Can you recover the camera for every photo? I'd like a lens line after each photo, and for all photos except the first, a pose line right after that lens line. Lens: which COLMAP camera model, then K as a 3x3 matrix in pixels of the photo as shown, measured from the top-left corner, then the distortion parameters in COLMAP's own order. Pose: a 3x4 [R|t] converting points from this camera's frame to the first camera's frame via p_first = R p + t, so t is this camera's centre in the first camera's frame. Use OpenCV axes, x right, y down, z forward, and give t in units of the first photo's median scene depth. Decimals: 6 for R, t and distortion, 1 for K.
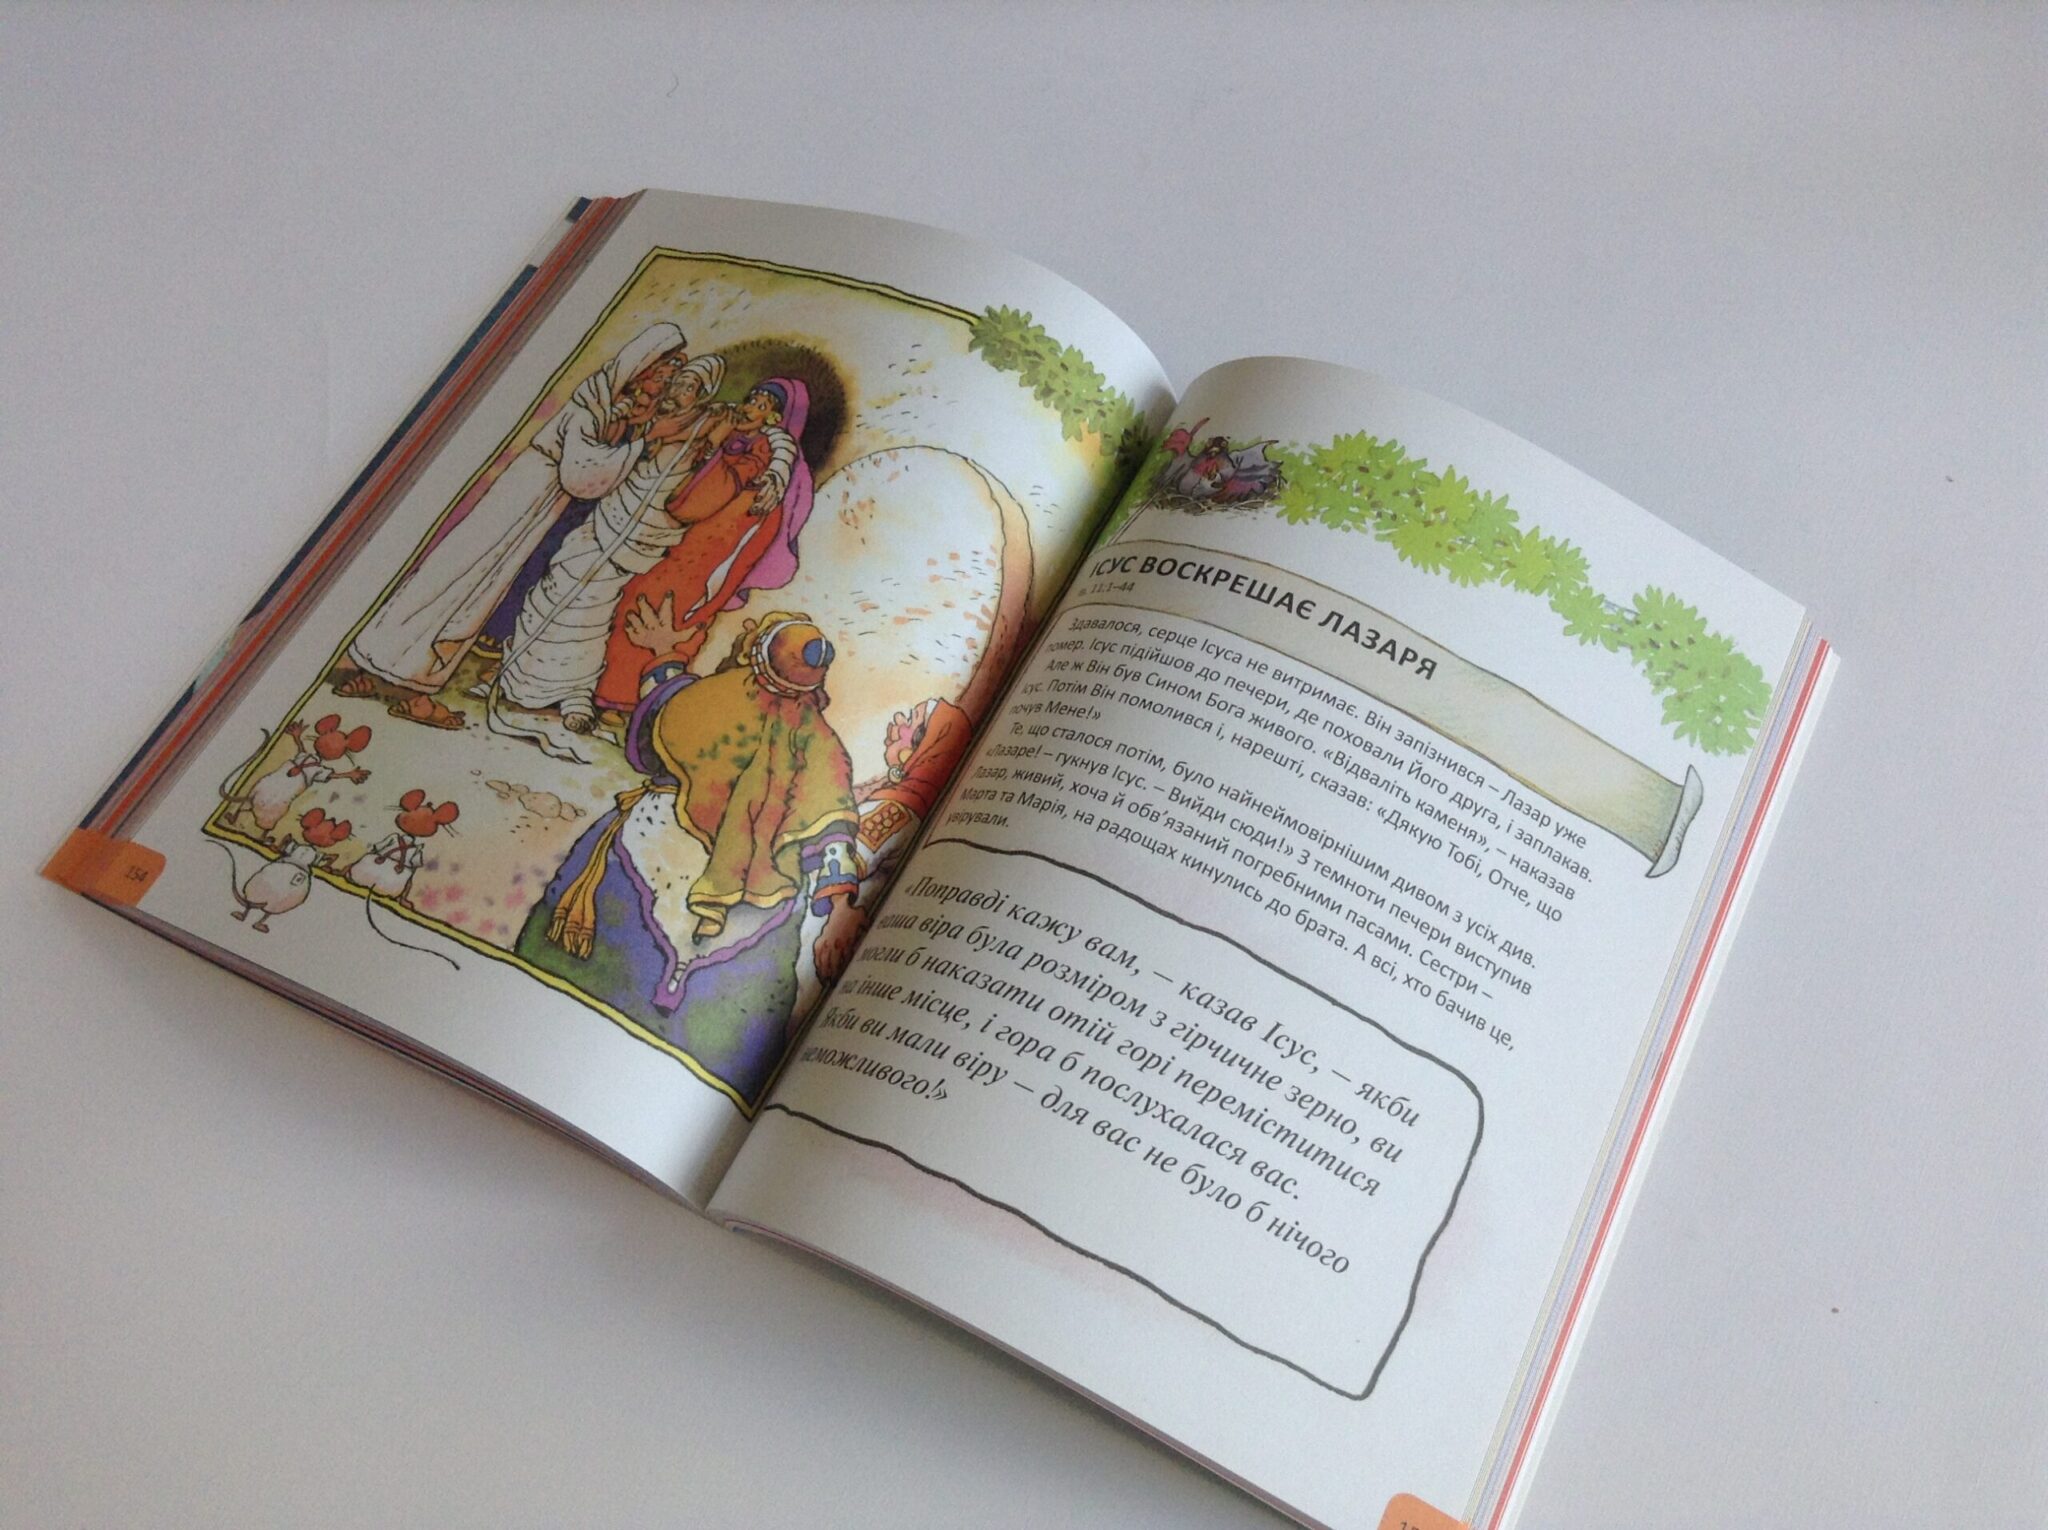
lens RADIAL K [[1918.6, 0, 1024.0], [0, 1918.6, 765.0], [0, 0, 1]] dist [0.142584, -0.425498]
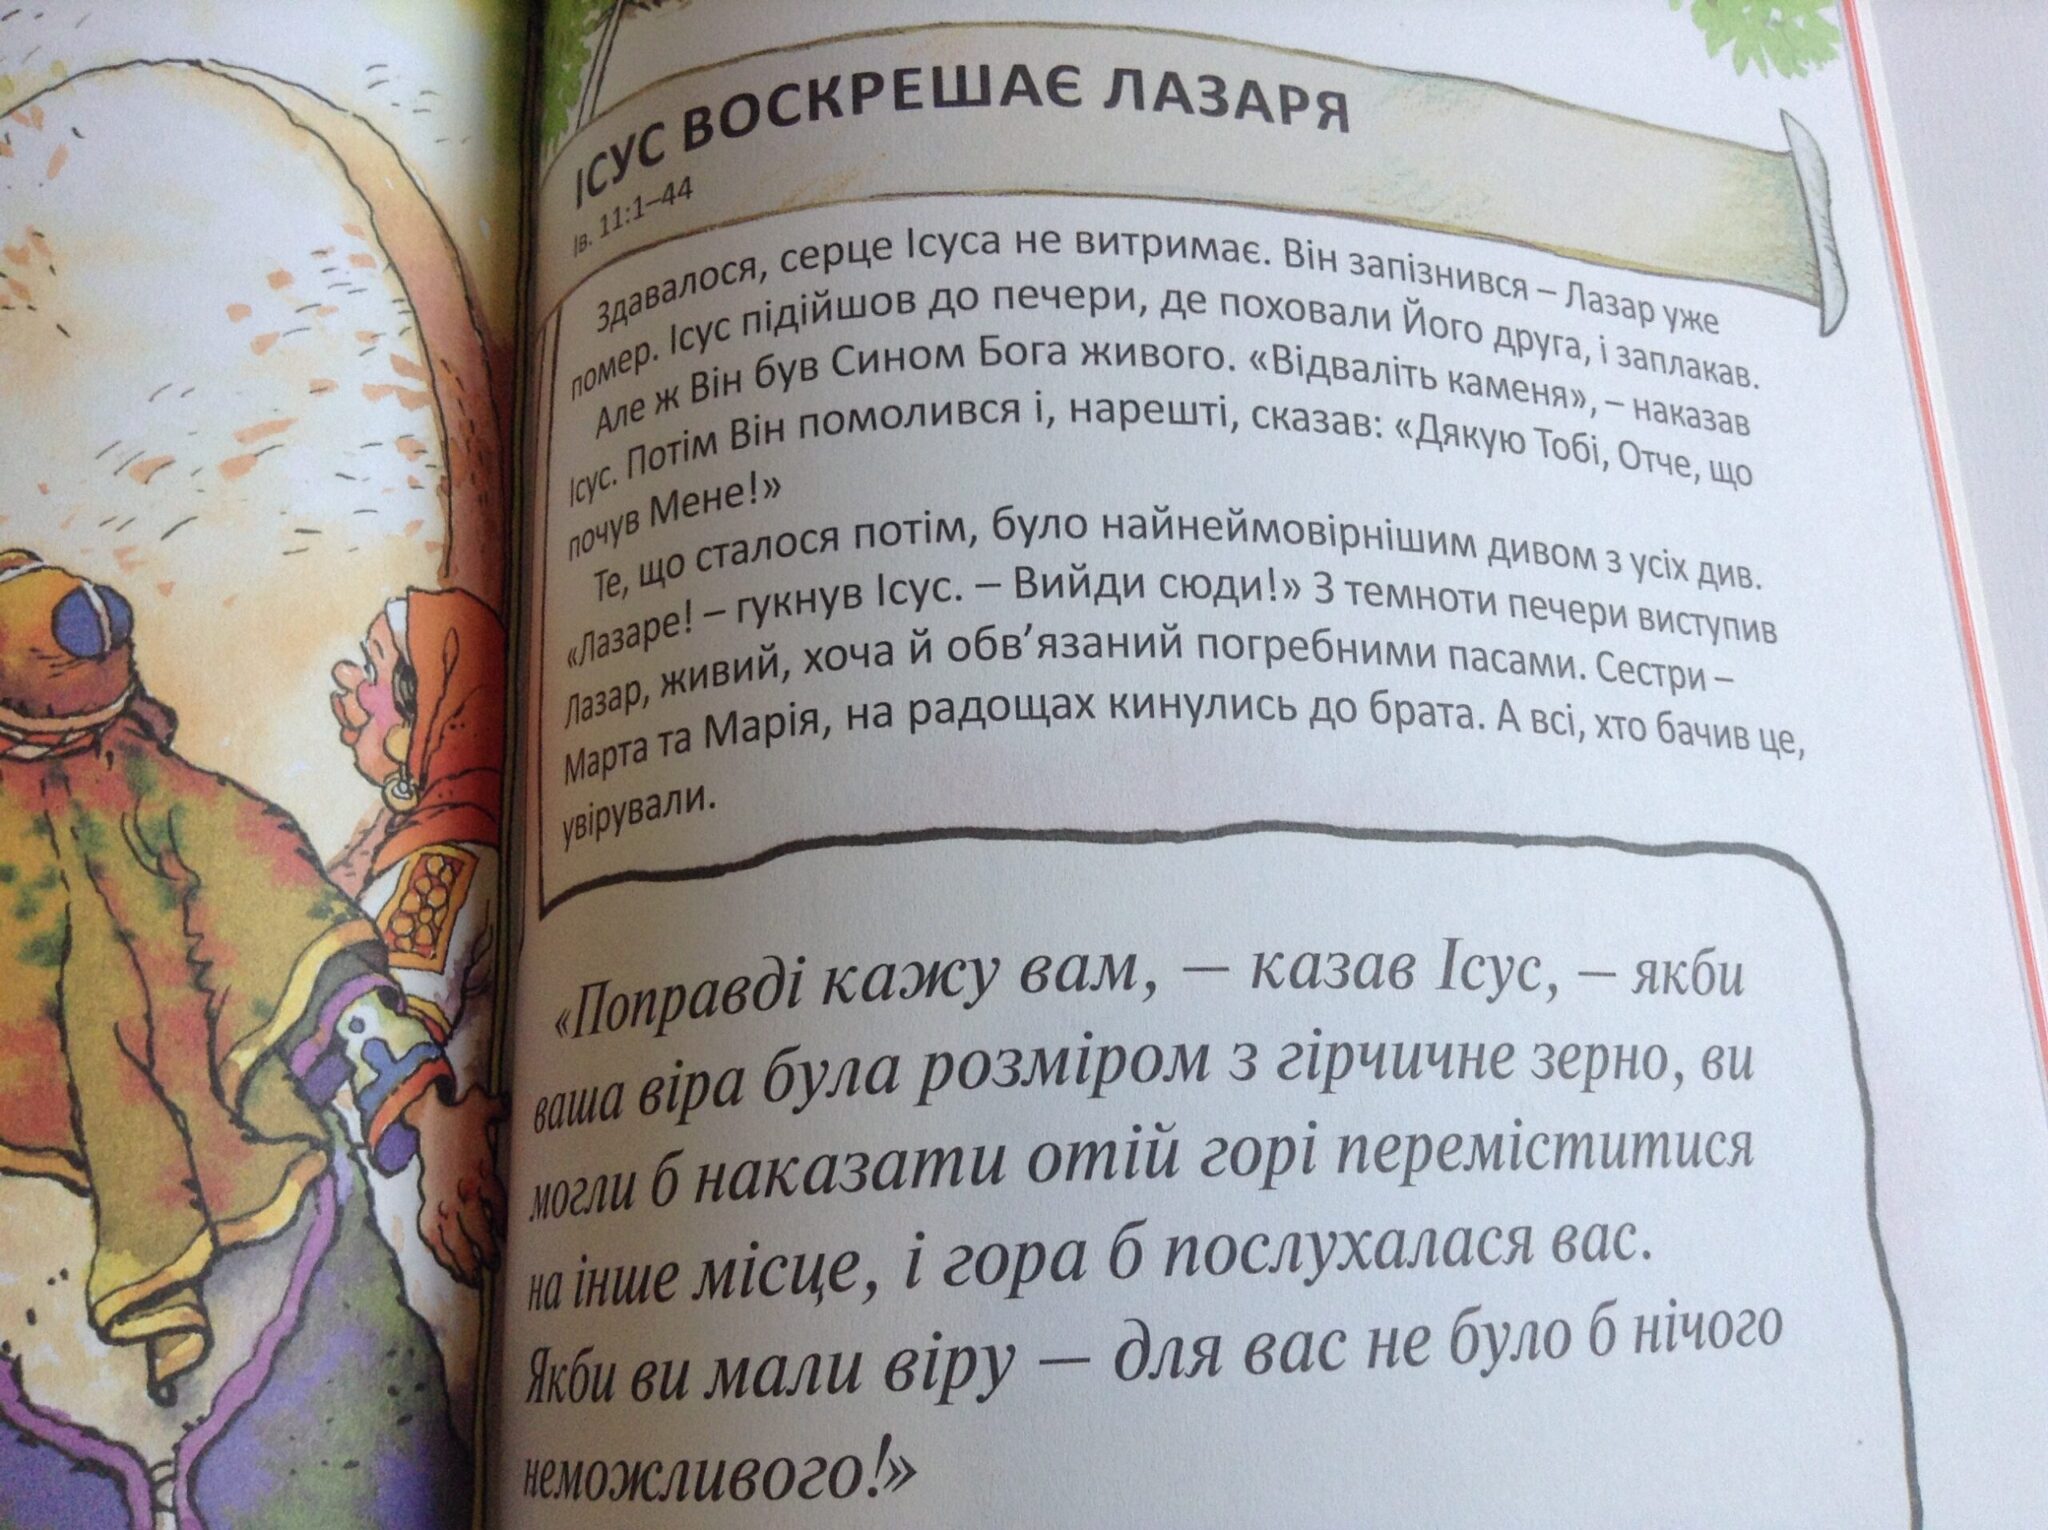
lens RADIAL K [[1918.6, 0, 1024.0], [0, 1918.6, 765.0], [0, 0, 1]] dist [0.142584, -0.425498]
pose [[0.864575, -0.449020, 0.225591, -0.041999], [0.394116, 0.884425, 0.249930, -0.058124], [-0.311742, -0.127174, 0.941618, 0.553663]]
